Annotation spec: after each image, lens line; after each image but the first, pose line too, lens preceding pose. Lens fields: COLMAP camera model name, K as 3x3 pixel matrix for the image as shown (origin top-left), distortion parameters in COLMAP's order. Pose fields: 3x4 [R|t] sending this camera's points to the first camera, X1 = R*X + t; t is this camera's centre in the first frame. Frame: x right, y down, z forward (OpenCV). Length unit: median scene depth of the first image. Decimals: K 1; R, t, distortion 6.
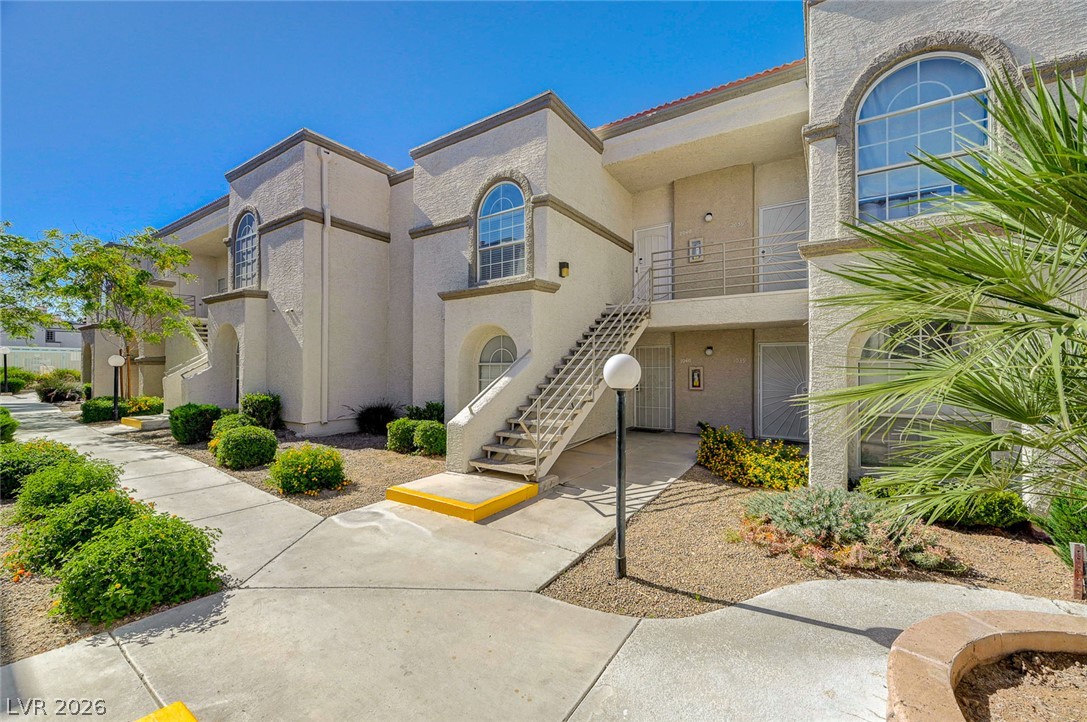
lens RADIAL K [[441.4, 0, 531.8], [0, 441.4, 365.1], [0, 0, 1]] dist [0.002738, 0.000261]
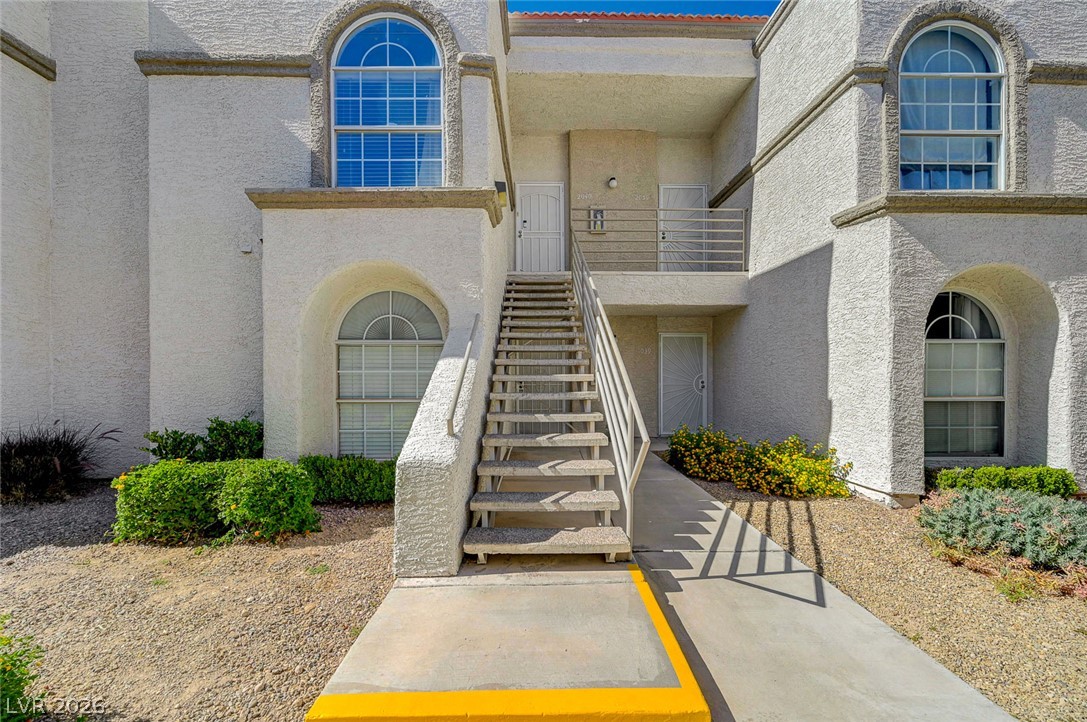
lens RADIAL K [[441.6, 0, 543.9], [0, 441.6, 378.4], [0, 0, 1]] dist [-0.000010, -0.000071]
pose [[0.812993, -0.008022, 0.582218, -0.244414], [-0.001173, 0.999880, 0.015415, 0.034930], [-0.582272, -0.013215, 0.812886, 0.447558]]
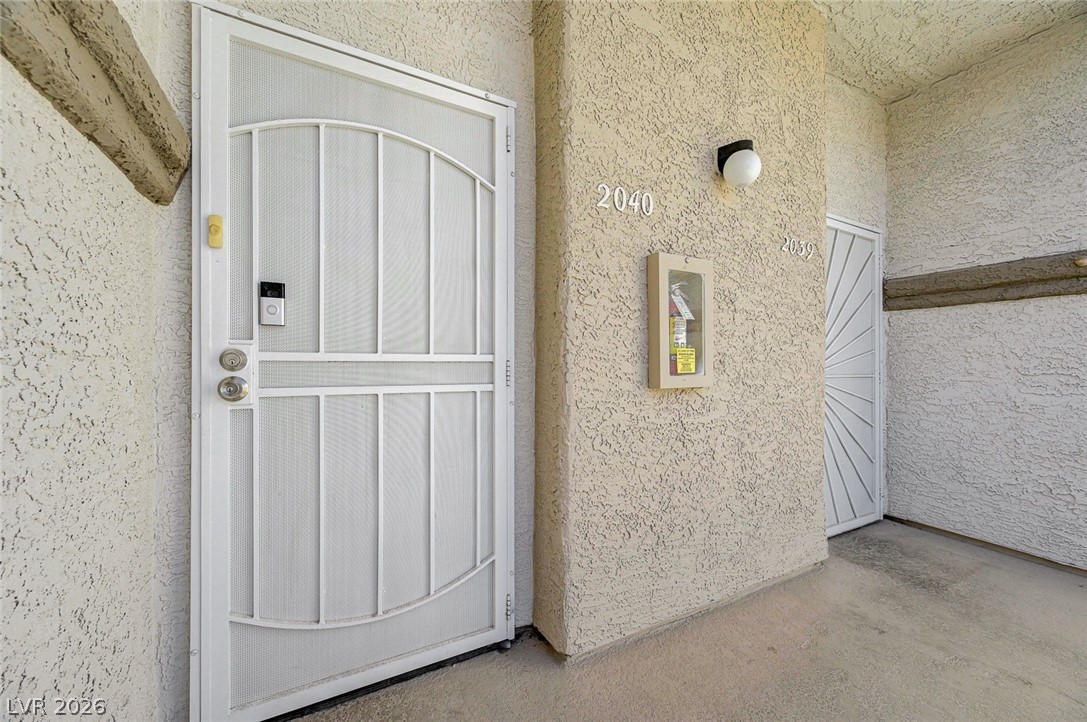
lens RADIAL K [[423.6, 0, 543.5], [0, 423.6, 361.0], [0, 0, 1]] dist [0.000480, 0.000022]
pose [[0.438756, 0.004225, 0.898596, 0.235922], [-0.006947, 0.999975, -0.001309, -0.293425], [-0.898579, -0.005668, 0.438775, 1.172870]]
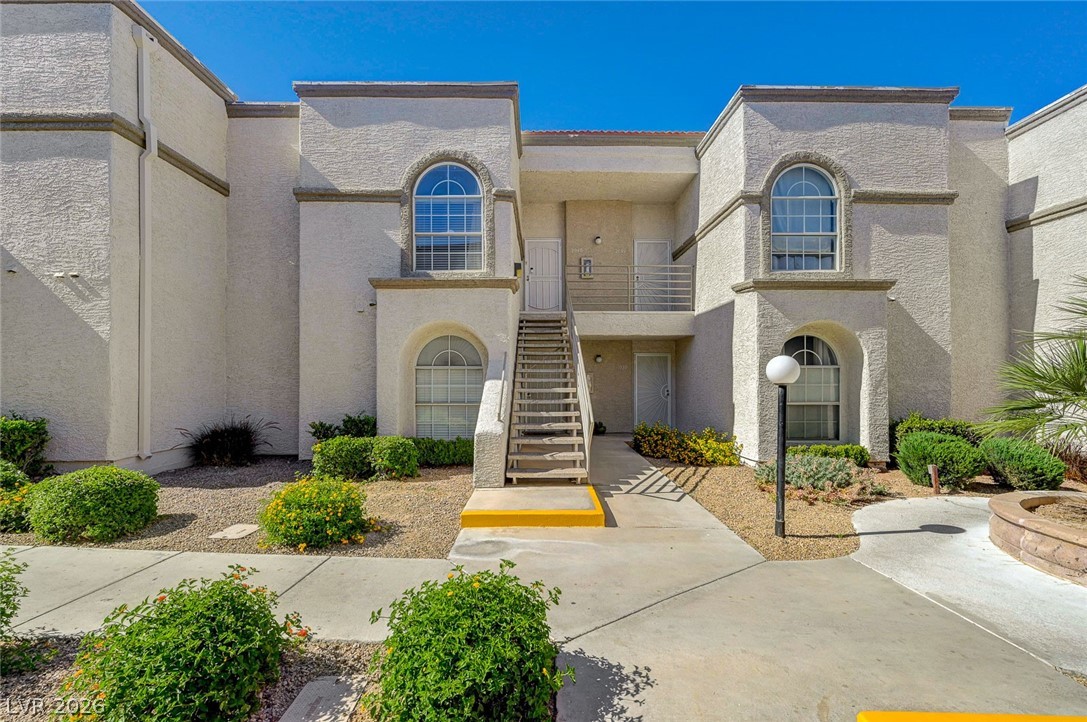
lens RADIAL K [[457.0, 0, 542.2], [0, 457.0, 378.0], [0, 0, 1]] dist [0.002706, 0.000163]
pose [[0.818808, -0.000823, 0.574067, -0.458102], [-0.001820, 0.999990, 0.004030, 0.014588], [-0.574065, -0.004345, 0.818798, 0.145627]]
